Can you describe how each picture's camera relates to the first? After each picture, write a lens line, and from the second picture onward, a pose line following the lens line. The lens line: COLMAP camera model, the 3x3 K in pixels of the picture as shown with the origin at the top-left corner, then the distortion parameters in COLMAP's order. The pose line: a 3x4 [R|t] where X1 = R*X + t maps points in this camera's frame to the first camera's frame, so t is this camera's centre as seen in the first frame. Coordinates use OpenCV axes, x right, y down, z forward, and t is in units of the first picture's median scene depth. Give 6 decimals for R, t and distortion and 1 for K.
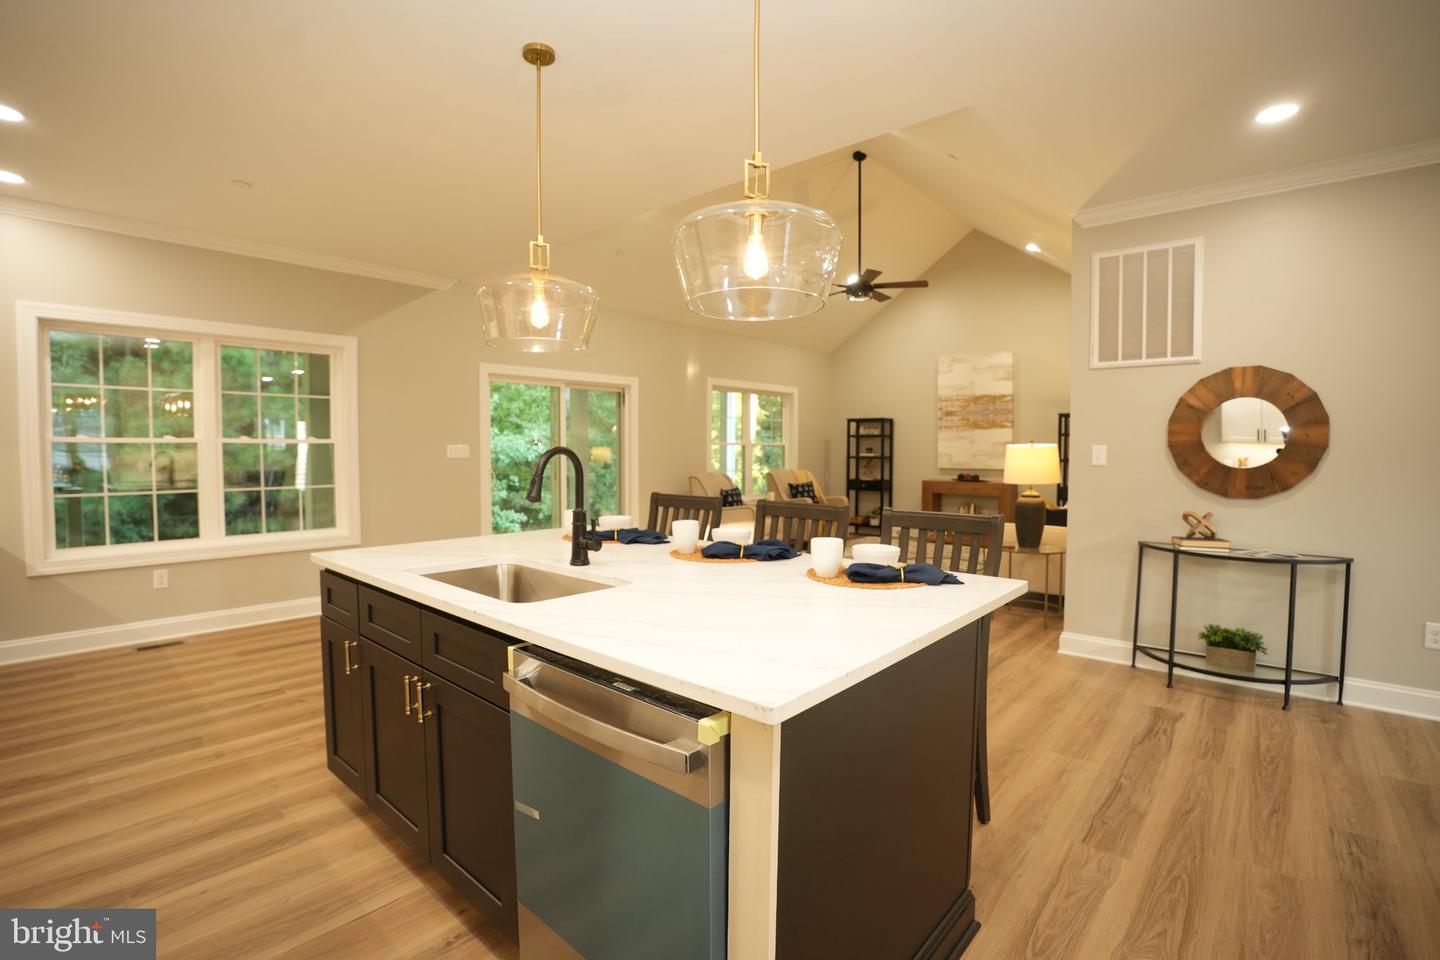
lens RADIAL K [[657.7, 0, 720.0], [0, 657.7, 480.0], [0, 0, 1]] dist [-0.071001, 0.017447]
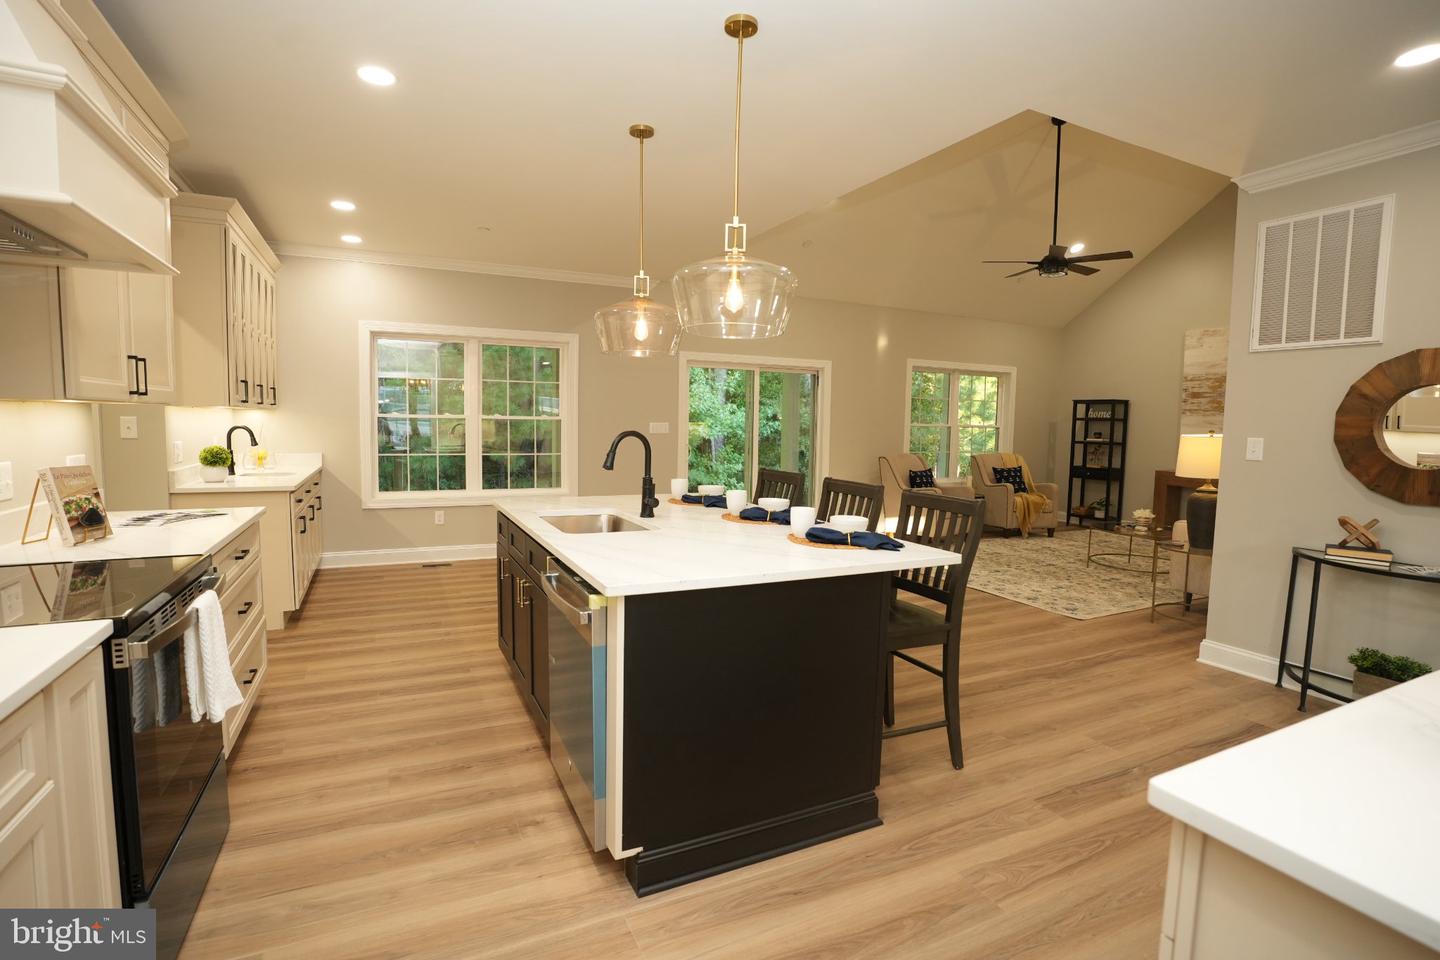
lens RADIAL K [[678.1, 0, 720.0], [0, 678.1, 480.0], [0, 0, 1]] dist [-0.064885, 0.022229]
pose [[0.924657, 0.047582, -0.377817, 0.256442], [-0.034746, 0.998566, 0.040724, -0.006392], [0.379213, -0.024528, 0.924984, -0.141650]]
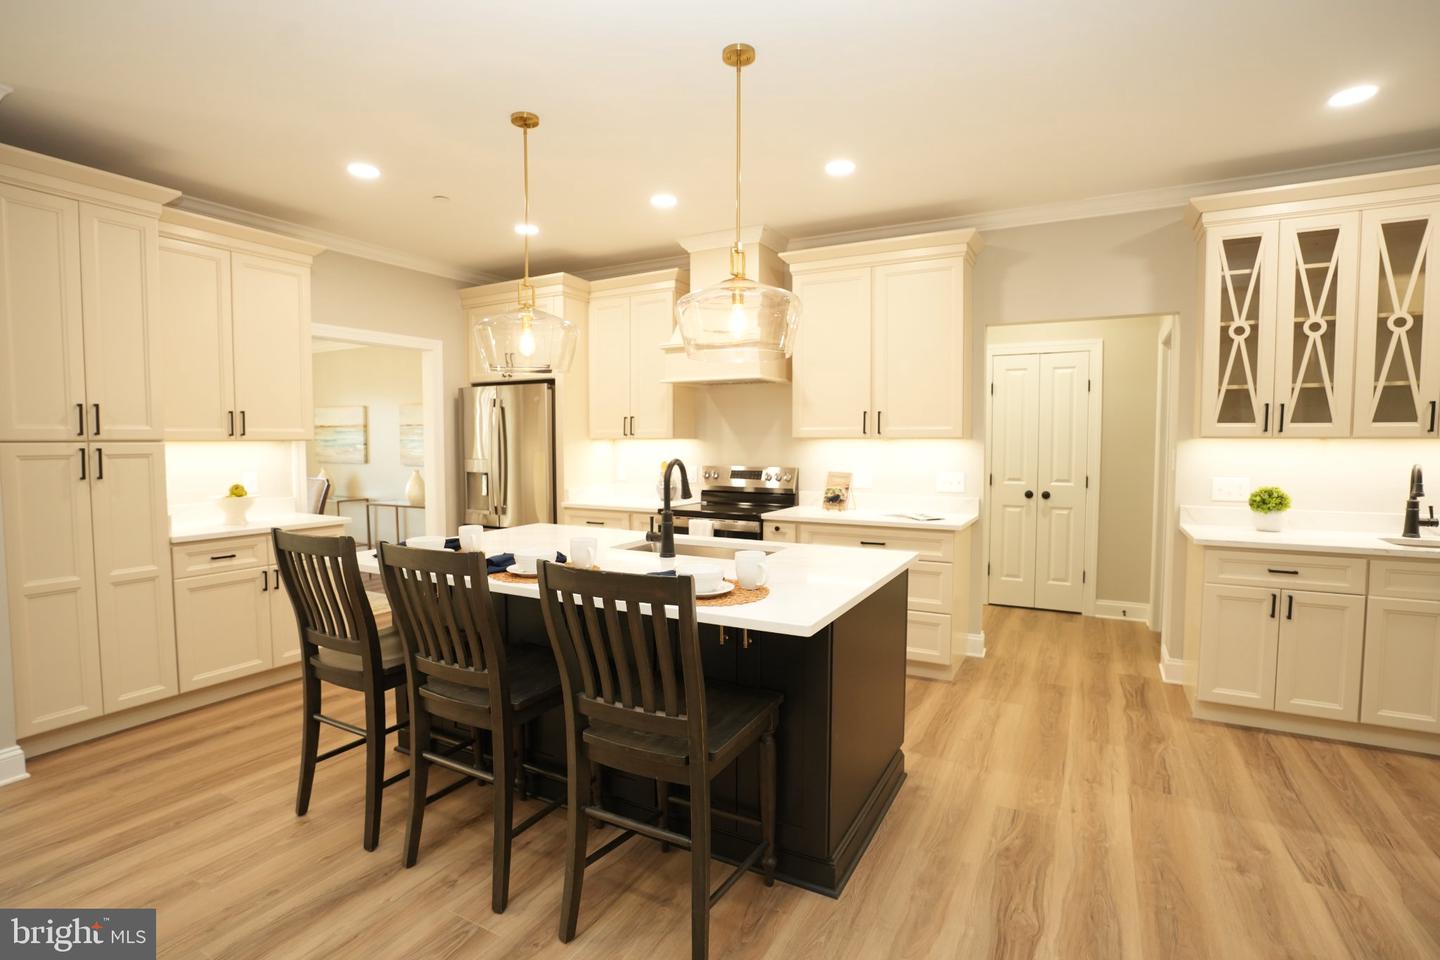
lens RADIAL K [[688.9, 0, 715.5], [0, 688.9, 476.6], [0, 0, 1]] dist [-0.059024, 0.019890]
pose [[-0.975807, 0.010198, -0.218396, -0.012539], [-0.011762, 0.995017, 0.099013, -0.081881], [0.218317, 0.099186, -0.970824, 1.255134]]
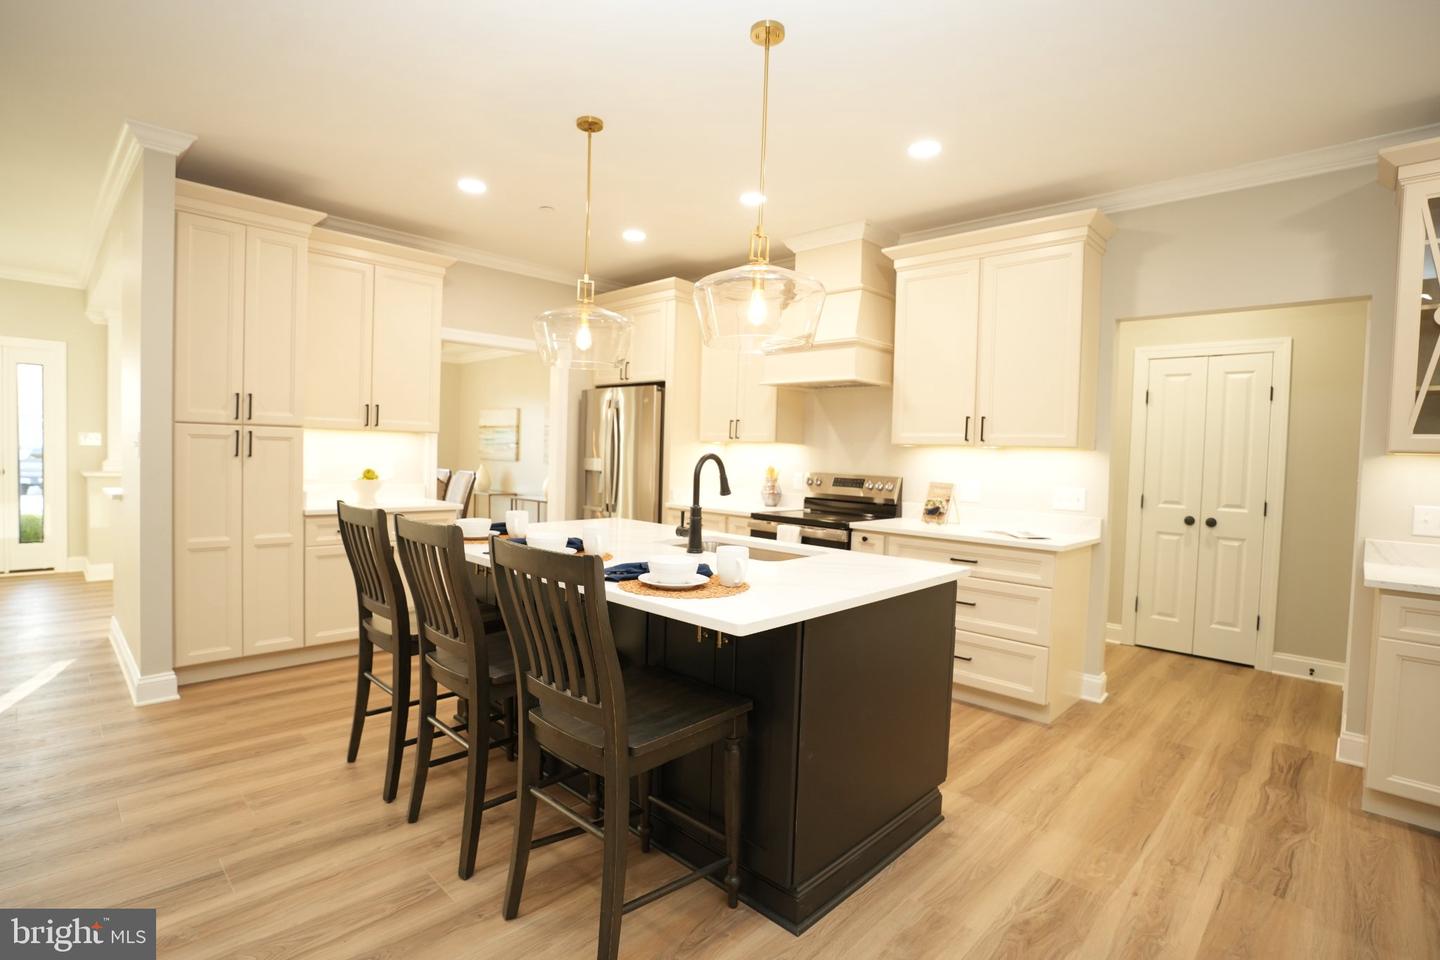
lens RADIAL K [[688.9, 0, 715.5], [0, 688.9, 476.6], [0, 0, 1]] dist [-0.059024, 0.019890]
pose [[-0.998501, -0.034368, 0.042602, -0.167501], [-0.030744, 0.996076, 0.082989, -0.063211], [-0.045287, 0.081554, -0.995639, 1.246060]]
